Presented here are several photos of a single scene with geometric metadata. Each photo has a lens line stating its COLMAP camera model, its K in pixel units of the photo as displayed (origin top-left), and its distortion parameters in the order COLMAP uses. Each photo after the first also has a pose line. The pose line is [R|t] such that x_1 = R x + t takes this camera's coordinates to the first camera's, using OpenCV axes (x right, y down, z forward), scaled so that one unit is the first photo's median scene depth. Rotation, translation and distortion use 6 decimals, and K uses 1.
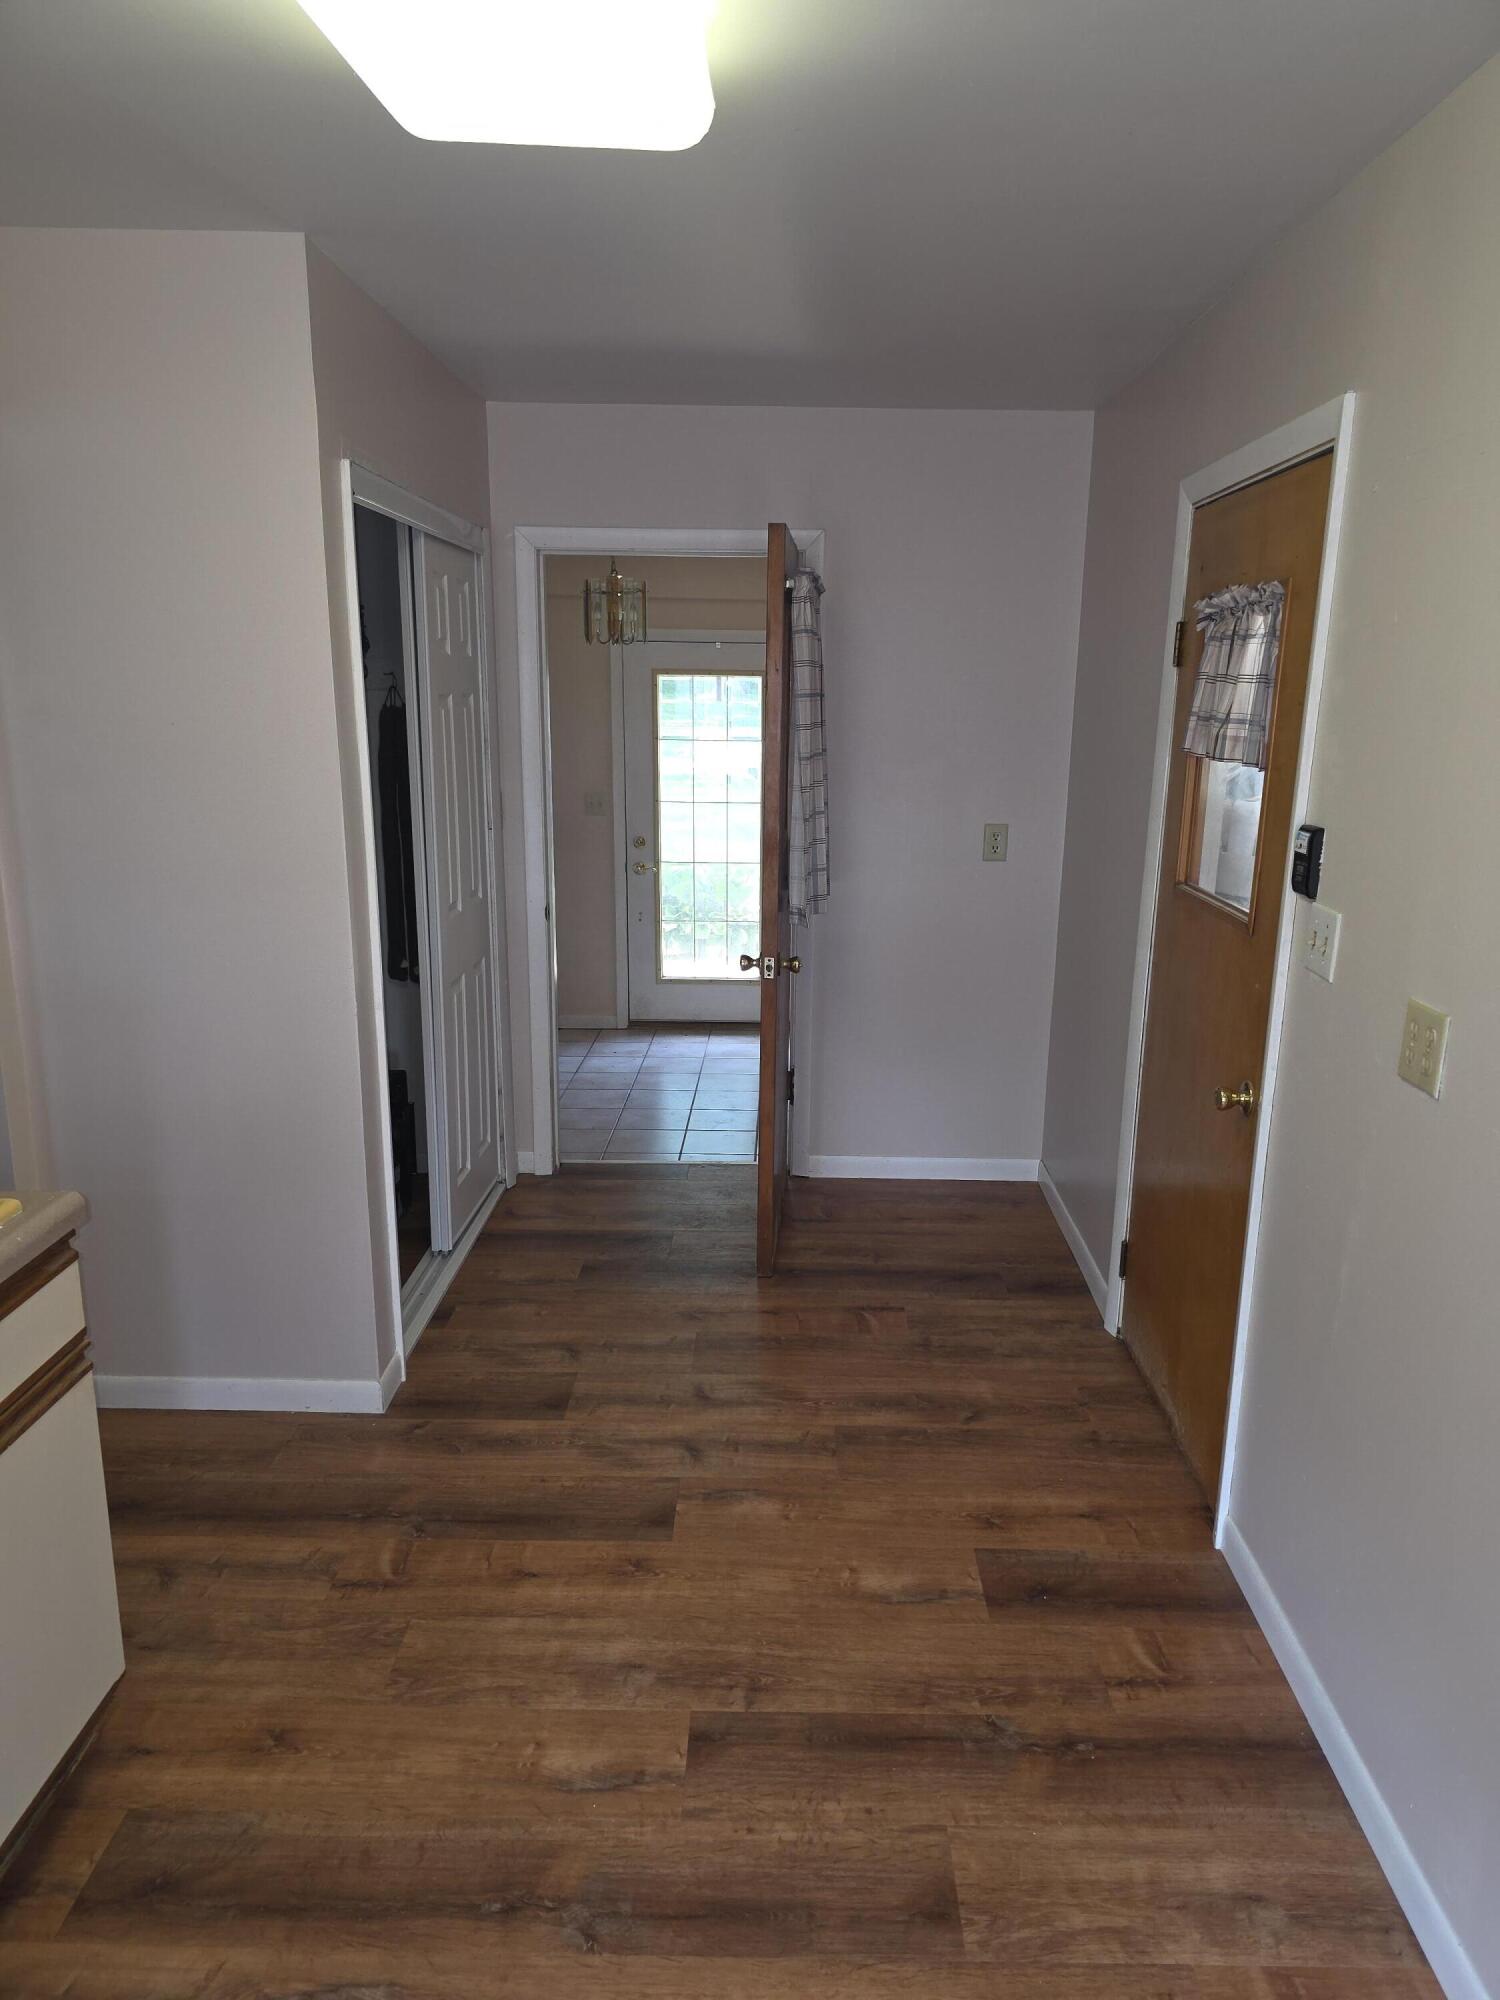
lens RADIAL K [[1349.3, 0, 751.3], [0, 1349.3, 1012.5], [0, 0, 1]] dist [0.062242, -0.064488]
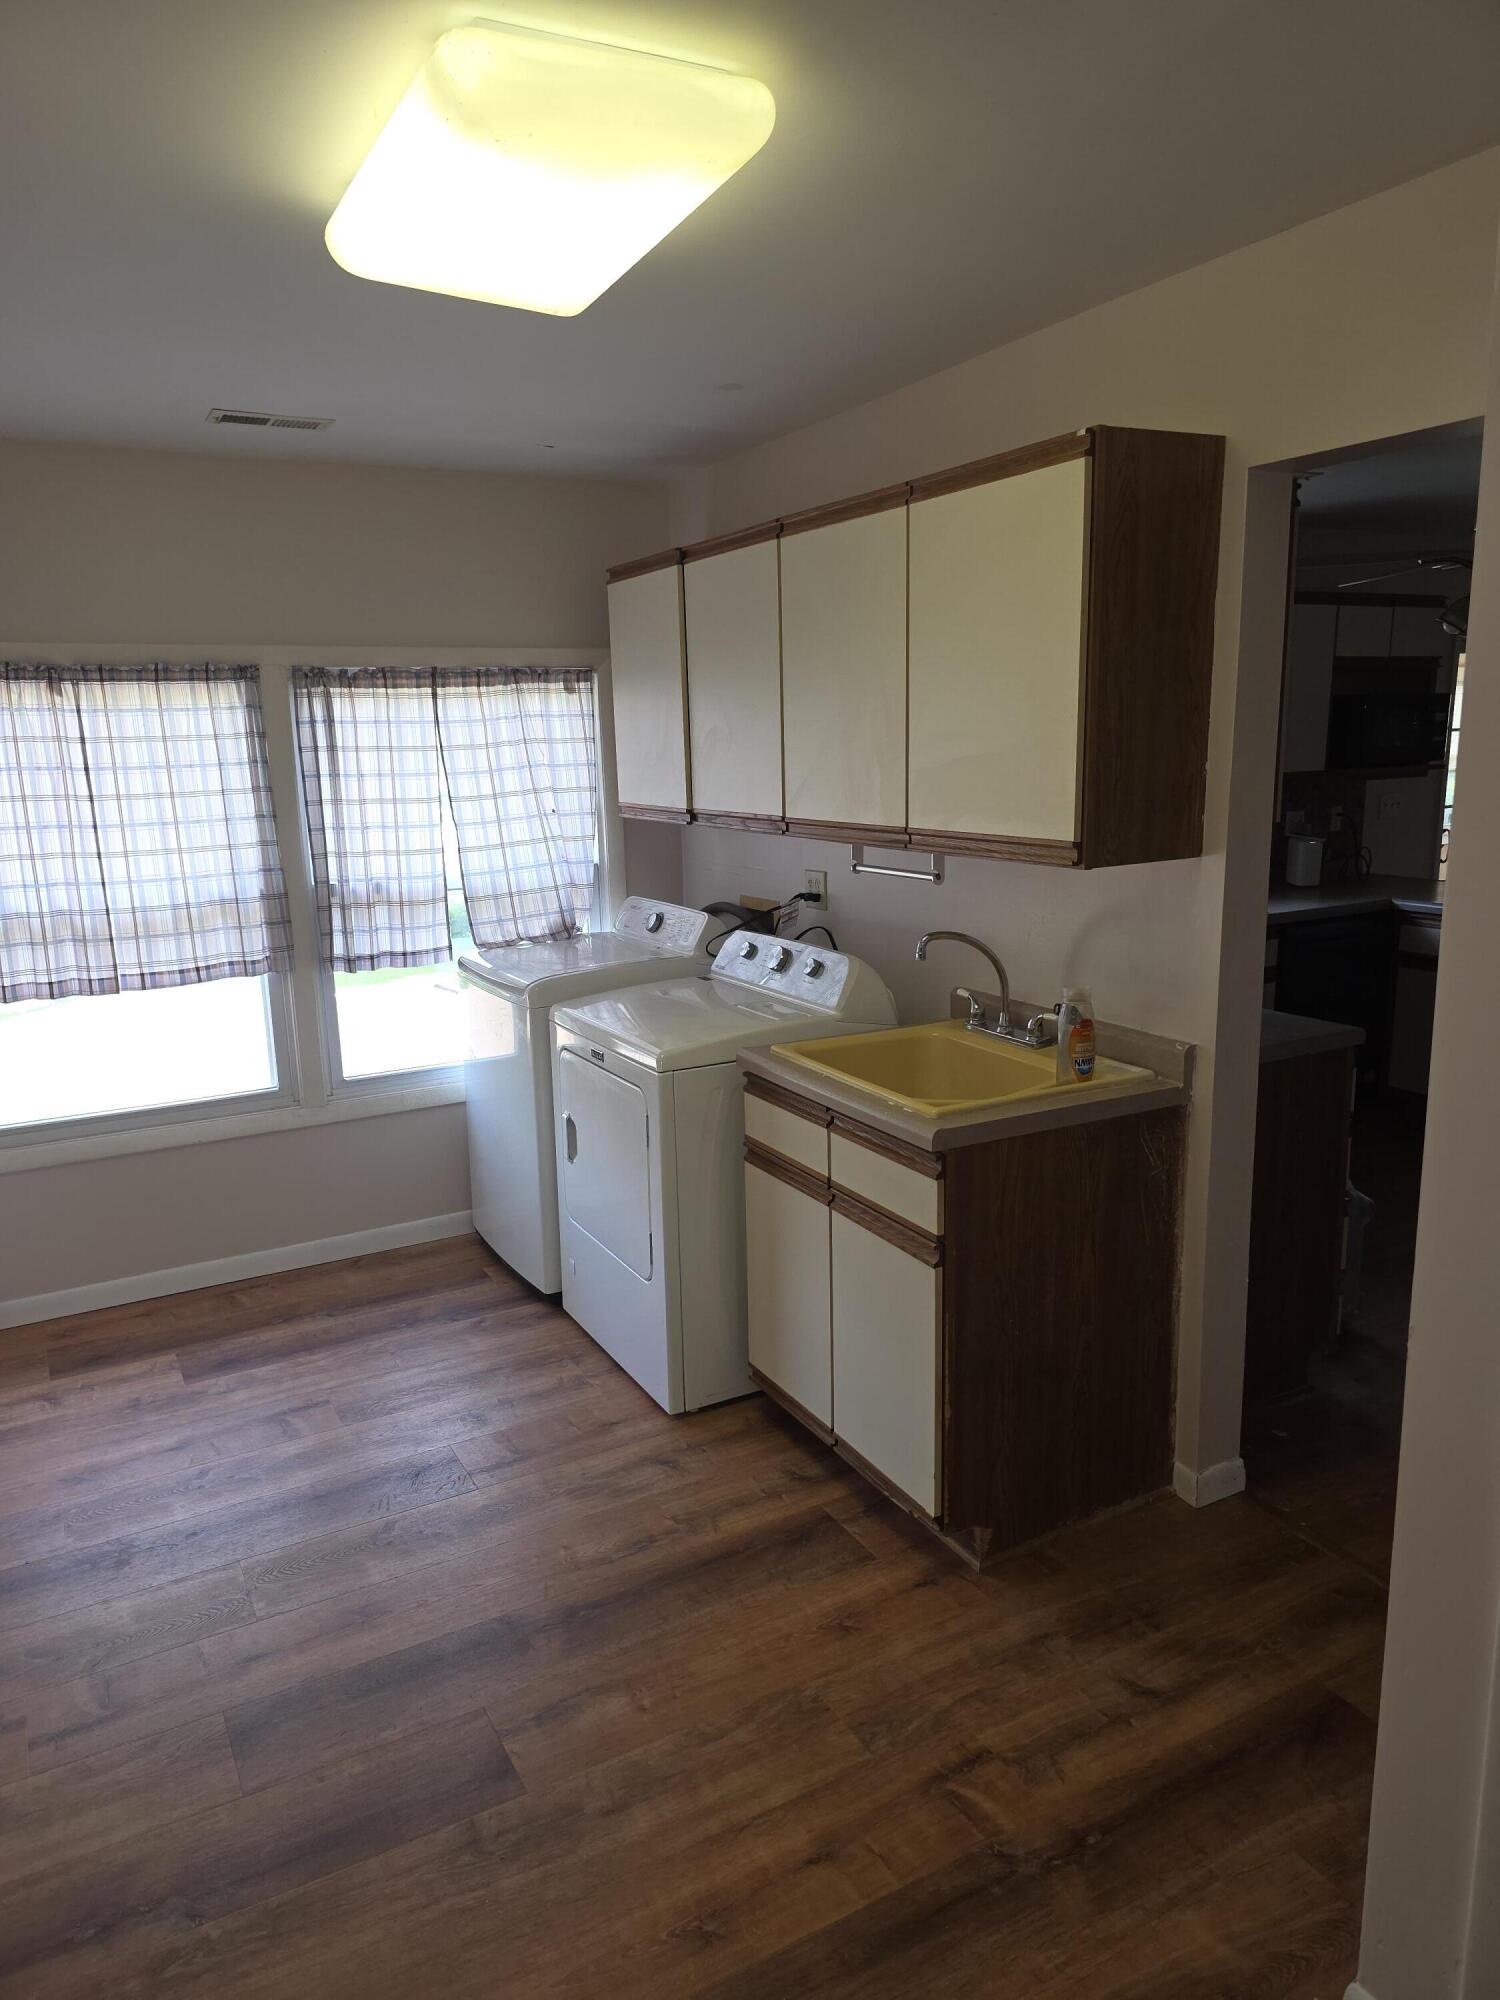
lens RADIAL K [[1361.9, 0, 750.0], [0, 1361.9, 1000.0], [0, 0, 1]] dist [-0.004998, -0.000689]
pose [[-0.867844, 0.102404, -0.486169, 0.213878], [-0.106832, 0.917177, 0.383891, -0.362233], [0.485215, 0.385096, -0.785027, 1.512402]]
